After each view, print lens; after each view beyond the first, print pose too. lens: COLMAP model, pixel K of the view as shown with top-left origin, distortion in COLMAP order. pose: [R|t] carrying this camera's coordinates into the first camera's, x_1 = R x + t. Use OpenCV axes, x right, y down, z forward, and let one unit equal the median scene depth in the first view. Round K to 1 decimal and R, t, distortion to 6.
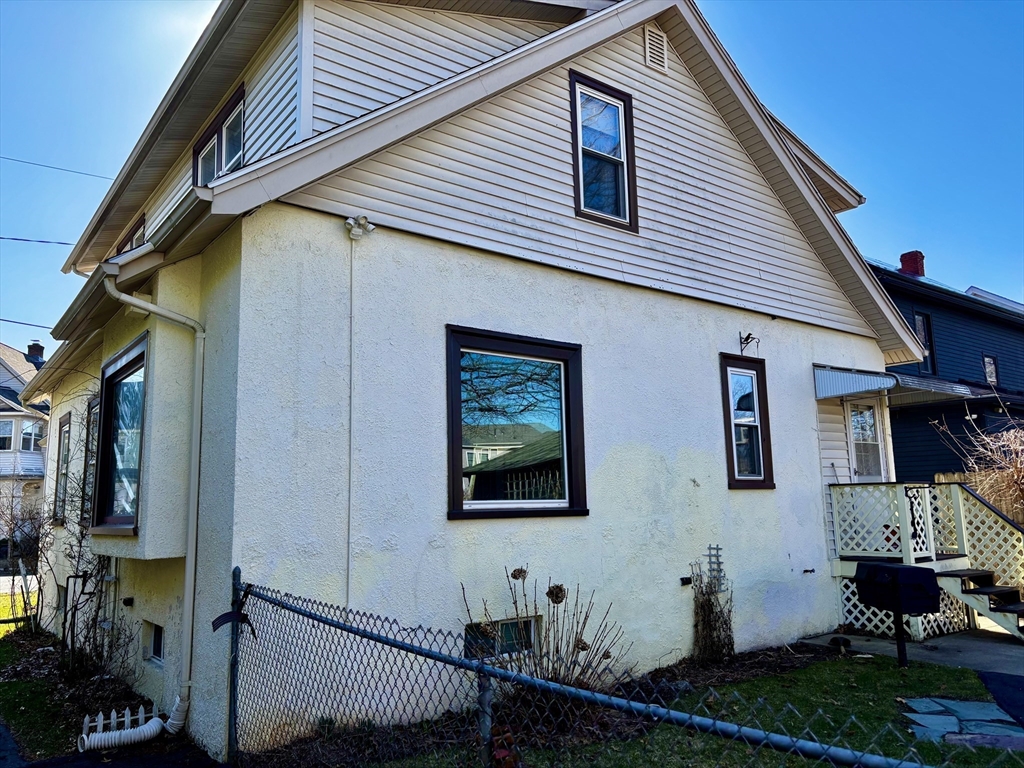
lens RADIAL K [[787.2, 0, 513.7], [0, 787.2, 378.9], [0, 0, 1]] dist [-0.004460, -0.008985]
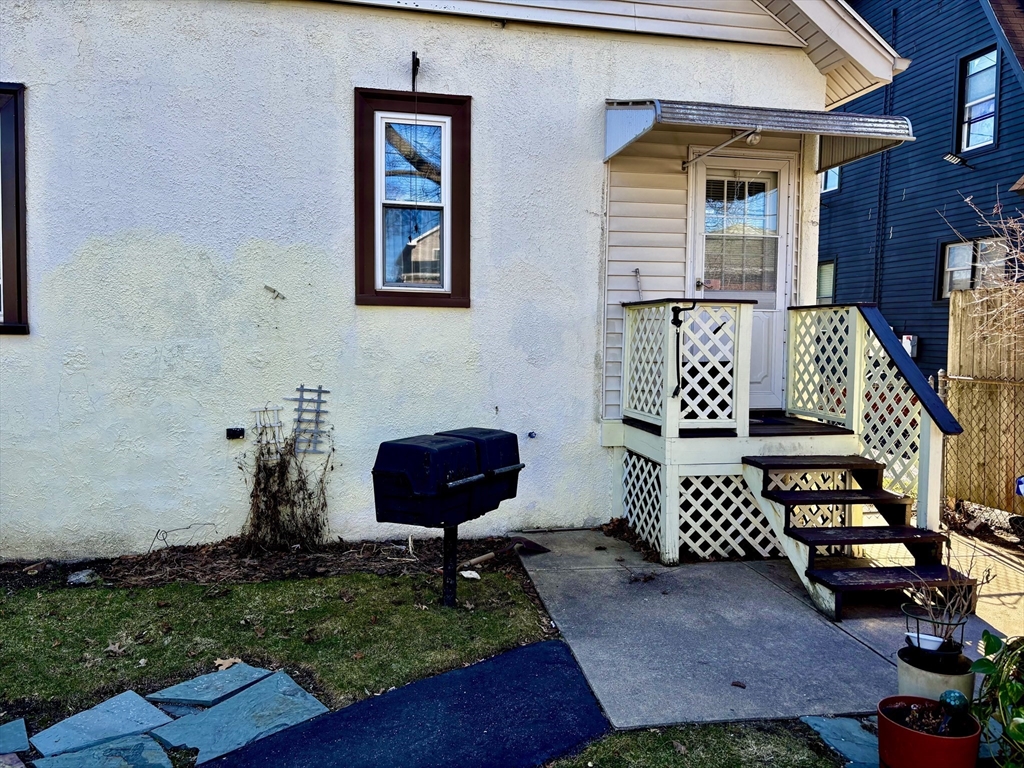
lens RADIAL K [[765.2, 0, 516.8], [0, 765.2, 383.4], [0, 0, 1]] dist [0.051732, -0.052885]
pose [[0.903675, 0.054621, -0.424720, 0.653845], [0.039679, 0.976884, 0.210057, 0.072599], [0.426376, -0.206676, 0.880619, 0.463590]]
